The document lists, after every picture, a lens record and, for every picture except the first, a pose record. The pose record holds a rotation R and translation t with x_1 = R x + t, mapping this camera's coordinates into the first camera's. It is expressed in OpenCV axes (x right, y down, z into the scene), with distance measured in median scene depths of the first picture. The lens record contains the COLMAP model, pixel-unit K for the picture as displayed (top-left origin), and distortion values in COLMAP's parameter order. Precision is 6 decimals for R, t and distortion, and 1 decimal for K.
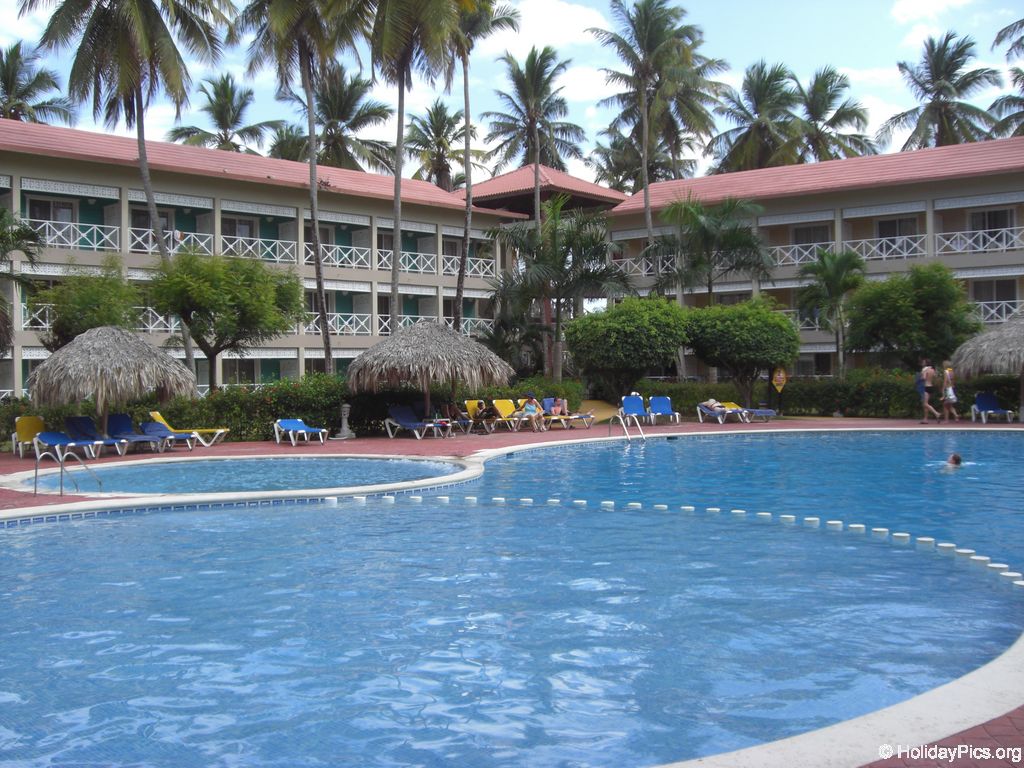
lens RADIAL K [[1177.7, 0, 512.0], [0, 1177.7, 384.0], [0, 0, 1]] dist [-0.054758, 0.052312]
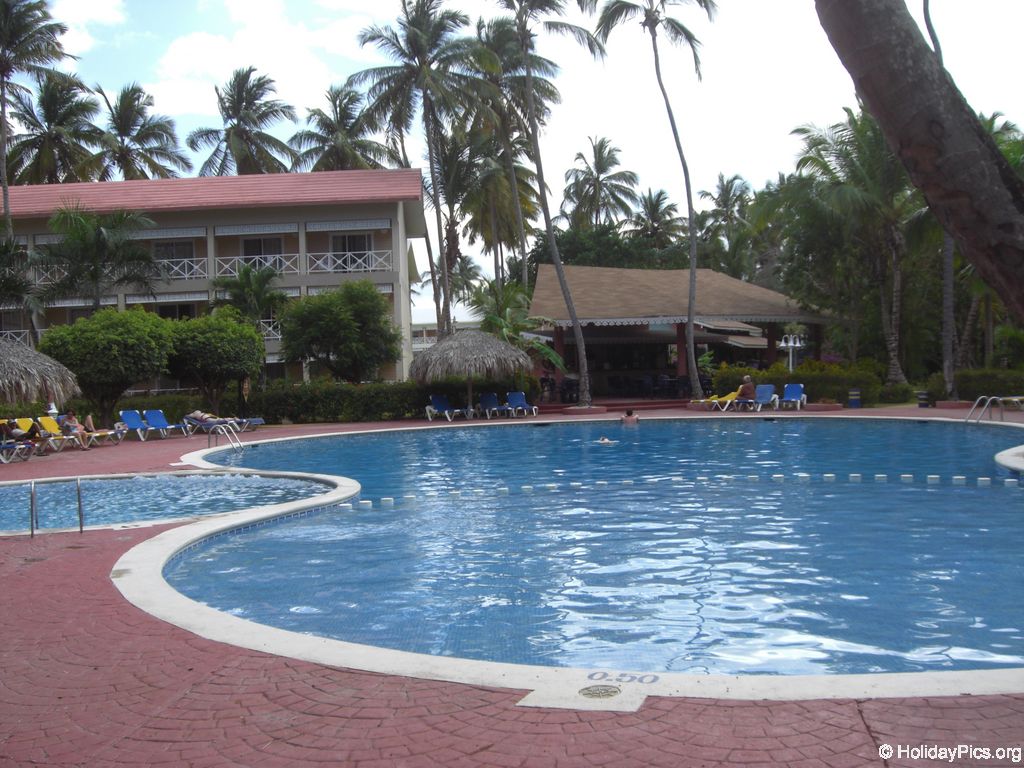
lens RADIAL K [[1177.7, 0, 512.0], [0, 1177.7, 384.0], [0, 0, 1]] dist [-0.054758, 0.052312]
pose [[0.760407, -0.027965, 0.648844, -0.179790], [0.038924, 0.999239, -0.002551, 0.001938], [-0.648279, 0.027195, 0.760917, 0.046545]]
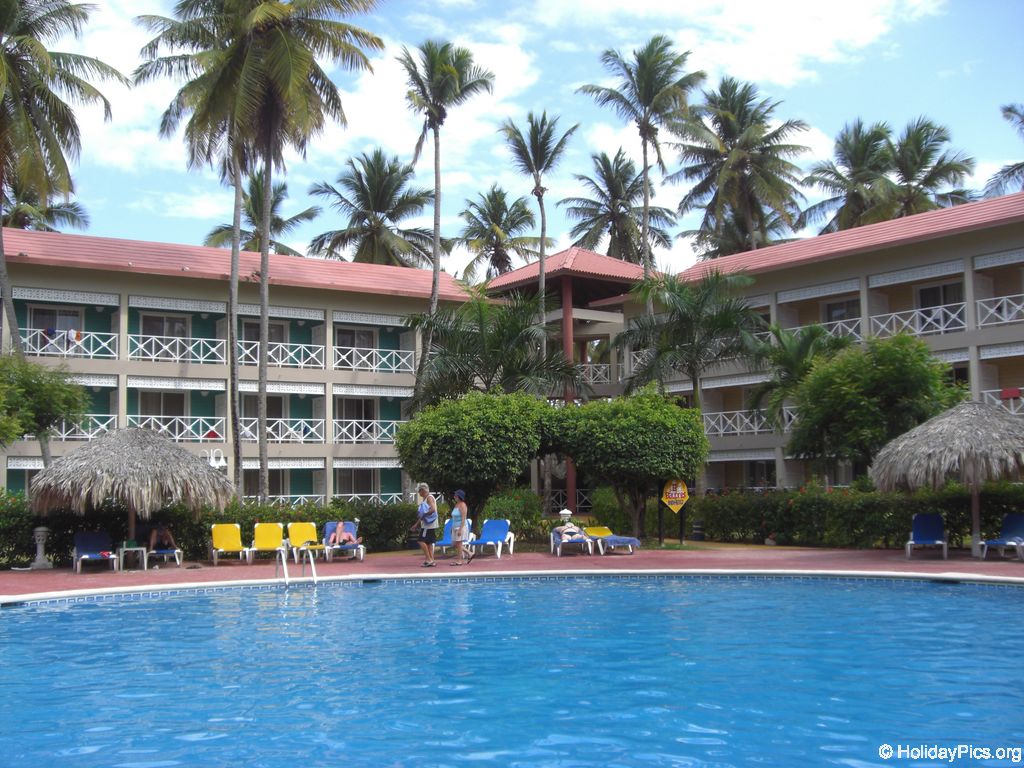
lens RADIAL K [[1177.7, 0, 512.0], [0, 1177.7, 384.0], [0, 0, 1]] dist [-0.054758, 0.052312]
pose [[0.979391, -0.026857, -0.200182, 0.189884], [0.008979, 0.995930, -0.089686, -0.005846], [0.201776, 0.086040, 0.975645, 0.165565]]
